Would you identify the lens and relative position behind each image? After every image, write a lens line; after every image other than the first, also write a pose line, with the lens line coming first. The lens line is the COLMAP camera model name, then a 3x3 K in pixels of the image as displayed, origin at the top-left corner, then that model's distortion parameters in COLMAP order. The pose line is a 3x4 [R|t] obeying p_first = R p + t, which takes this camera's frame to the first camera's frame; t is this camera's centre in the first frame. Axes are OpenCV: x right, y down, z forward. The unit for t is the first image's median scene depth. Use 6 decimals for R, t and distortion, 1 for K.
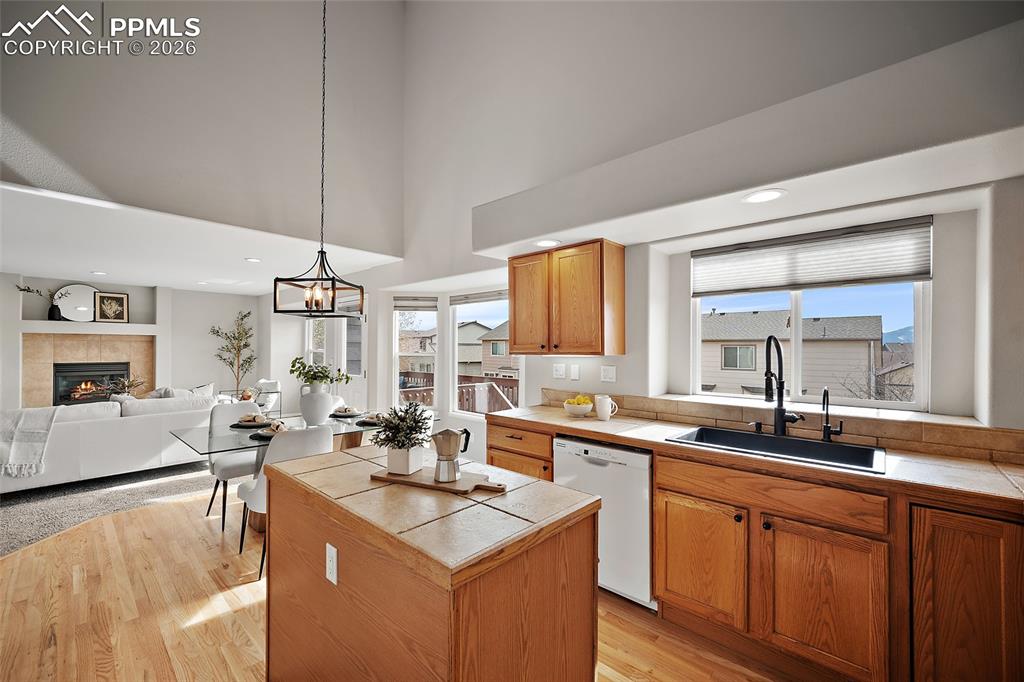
lens RADIAL K [[408.4, 0, 506.4], [0, 408.4, 344.2], [0, 0, 1]] dist [-0.003299, 0.000071]
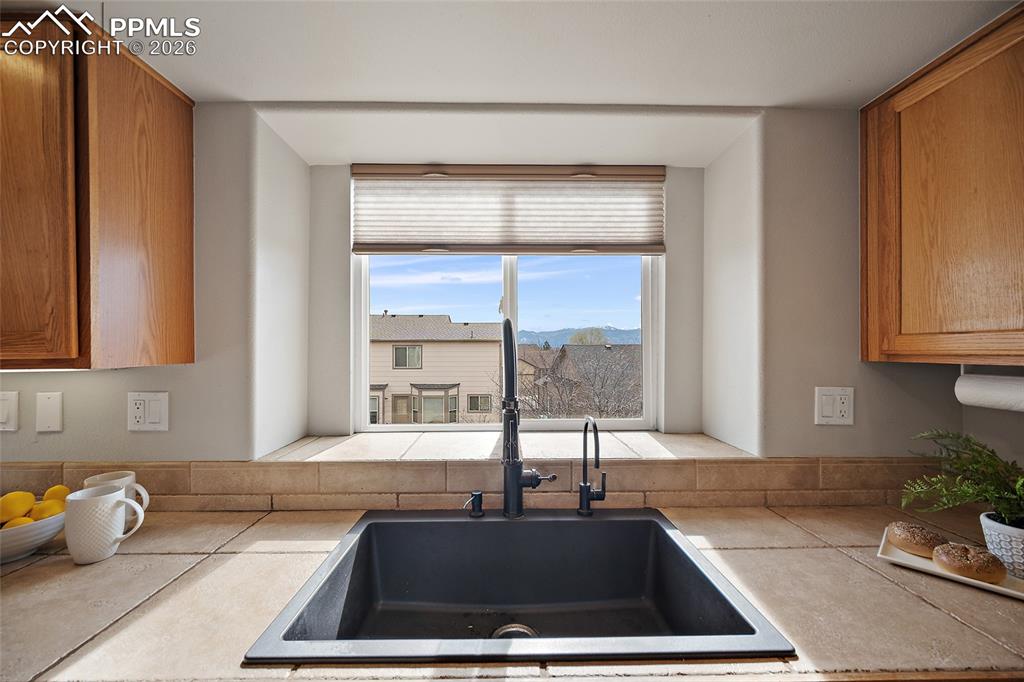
lens RADIAL K [[408.4, 0, 509.1], [0, 408.4, 346.2], [0, 0, 1]] dist [-0.003299, 0.000071]
pose [[0.722091, -0.001288, 0.691797, 0.273841], [-0.001354, 0.999994, 0.003275, 0.008291], [-0.691797, -0.003301, 0.722084, 0.557715]]
